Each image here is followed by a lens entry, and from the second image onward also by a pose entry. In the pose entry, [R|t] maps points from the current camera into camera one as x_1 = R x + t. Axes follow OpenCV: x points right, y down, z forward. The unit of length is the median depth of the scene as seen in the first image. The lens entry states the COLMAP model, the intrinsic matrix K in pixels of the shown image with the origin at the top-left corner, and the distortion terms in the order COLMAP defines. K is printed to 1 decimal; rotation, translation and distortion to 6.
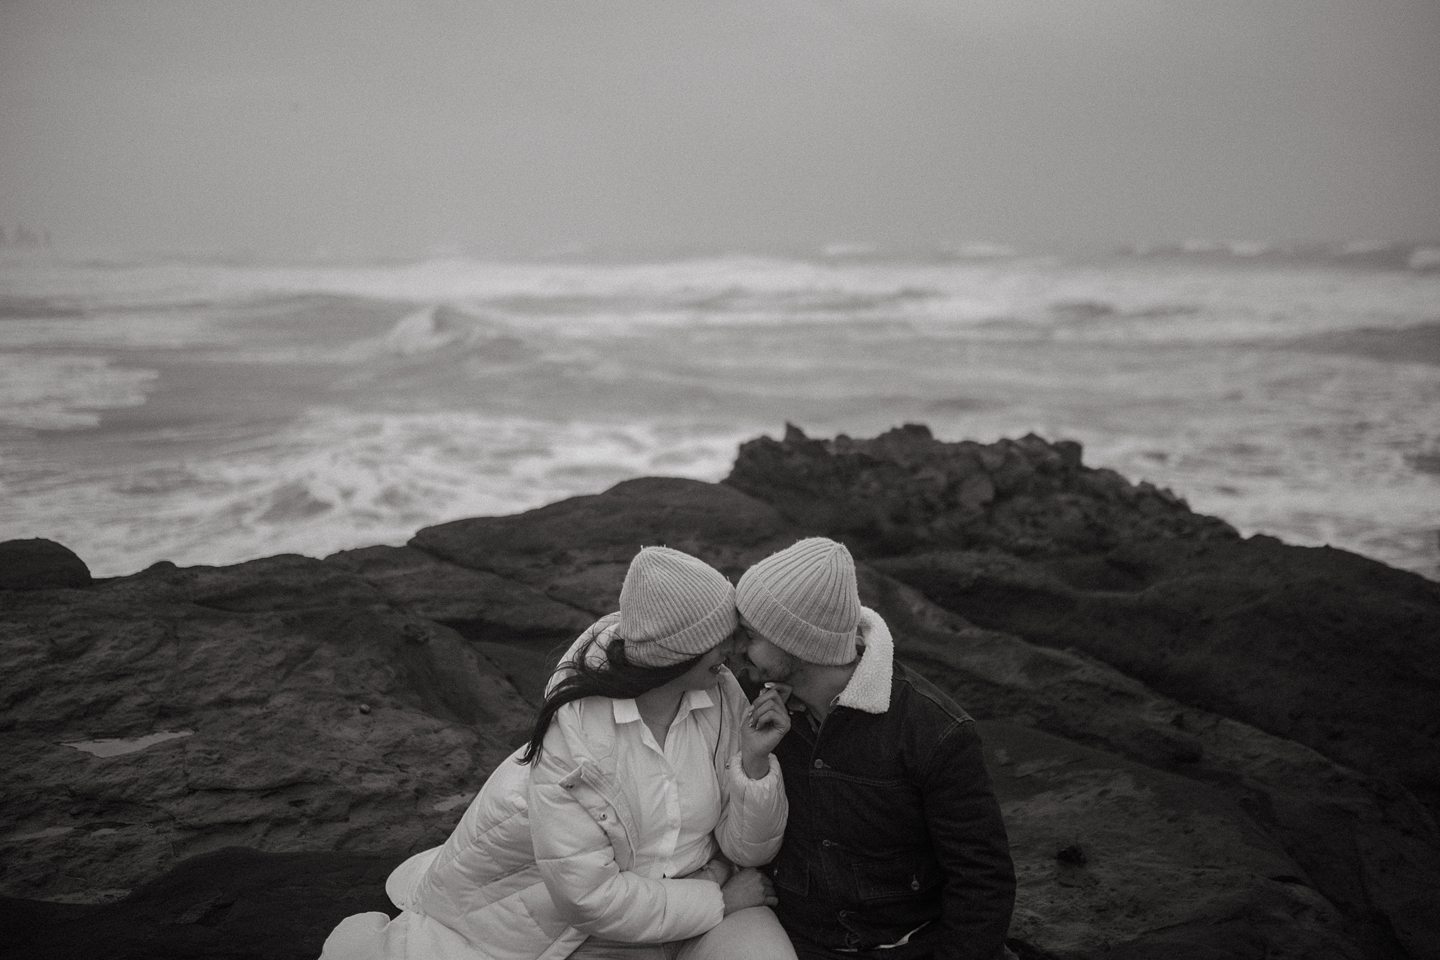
lens RADIAL K [[1505.8, 0, 714.8], [0, 1505.8, 442.0], [0, 0, 1]] dist [-0.017380, 0.005251]
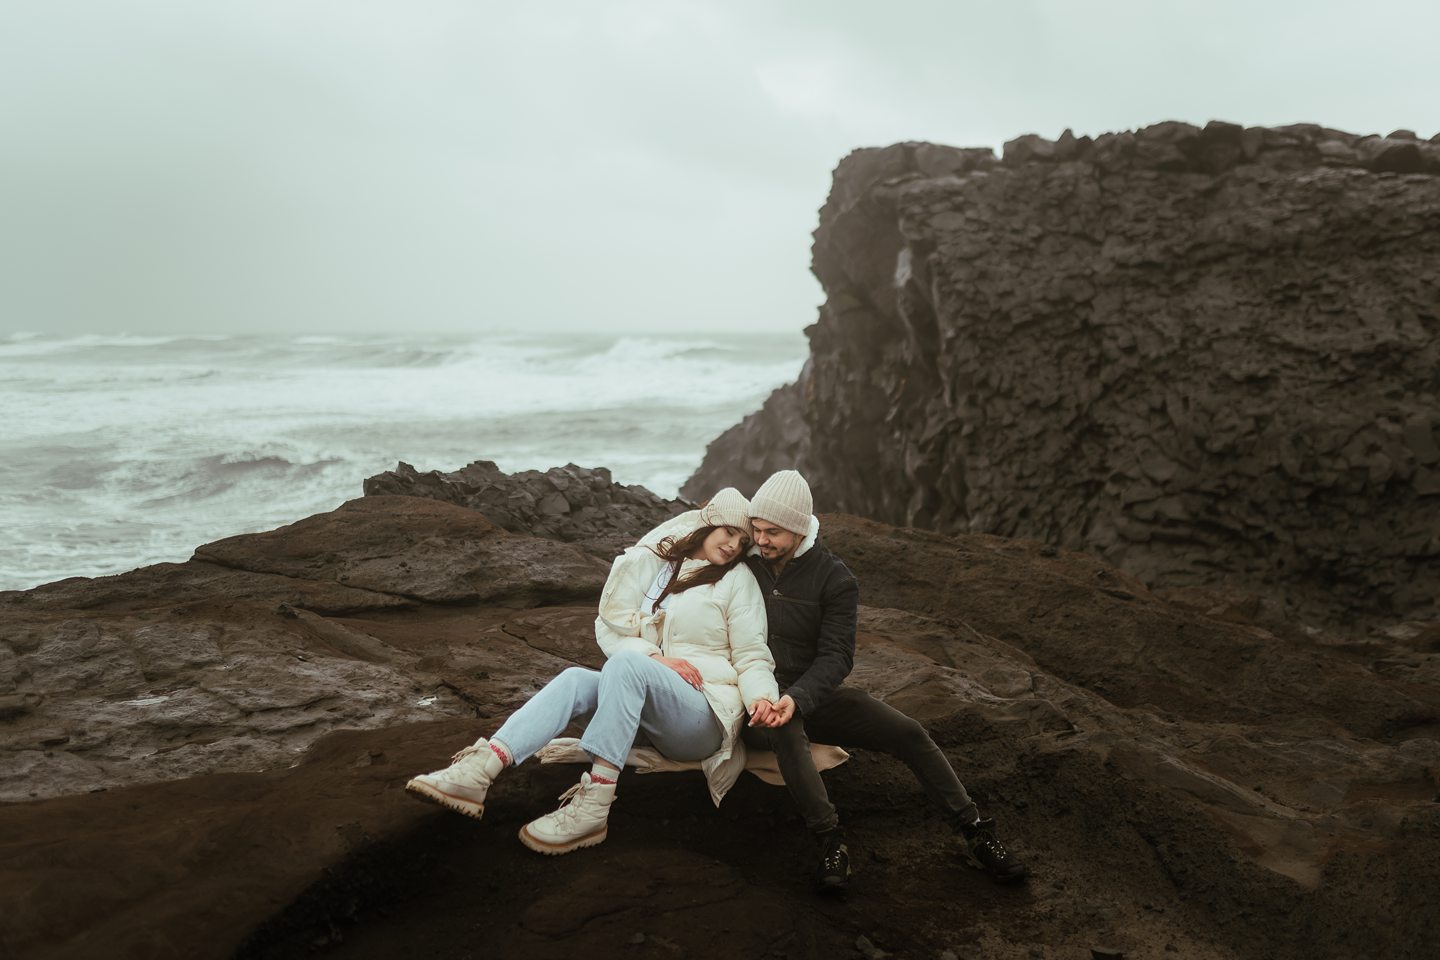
lens RADIAL K [[1505.8, 0, 714.8], [0, 1505.8, 442.0], [0, 0, 1]] dist [-0.017380, 0.005251]
pose [[0.856863, -0.028592, 0.514750, -0.477582], [0.058239, 0.997438, -0.041544, 0.049070], [-0.512244, 0.065576, 0.856333, -0.274672]]
